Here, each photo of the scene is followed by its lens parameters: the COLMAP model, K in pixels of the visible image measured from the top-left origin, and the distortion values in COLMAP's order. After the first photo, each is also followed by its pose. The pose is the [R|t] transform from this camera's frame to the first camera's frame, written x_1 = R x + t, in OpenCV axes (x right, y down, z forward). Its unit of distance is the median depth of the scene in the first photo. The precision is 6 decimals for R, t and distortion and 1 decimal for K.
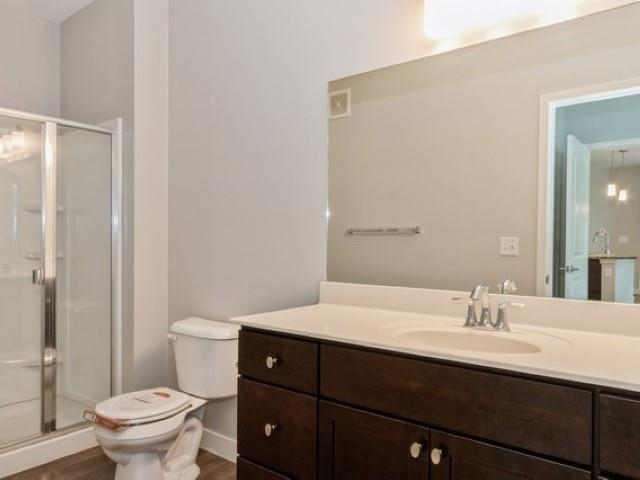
lens RADIAL K [[464.4, 0, 318.7], [0, 464.4, 251.8], [0, 0, 1]] dist [-0.029217, -0.000340]
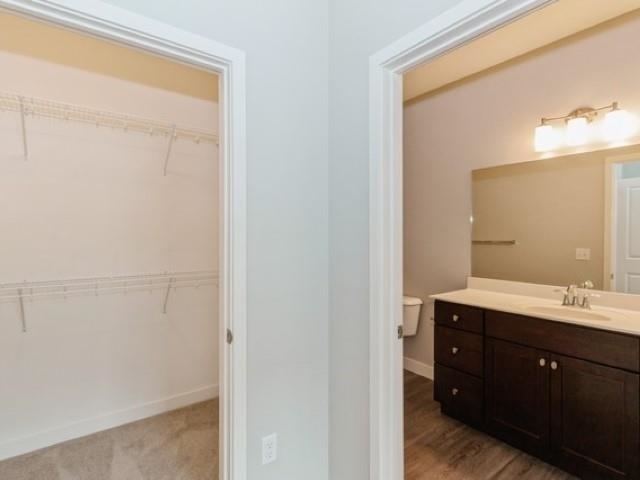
lens RADIAL K [[334.0, 0, 320.0], [0, 334.0, 240.0], [0, 0, 1]] dist [0.003500, 0.000048]
pose [[0.968721, -0.001503, -0.248150, -0.318781], [0.000490, 0.999991, -0.004147, -0.106482], [0.248154, 0.003896, 0.968713, -0.607014]]
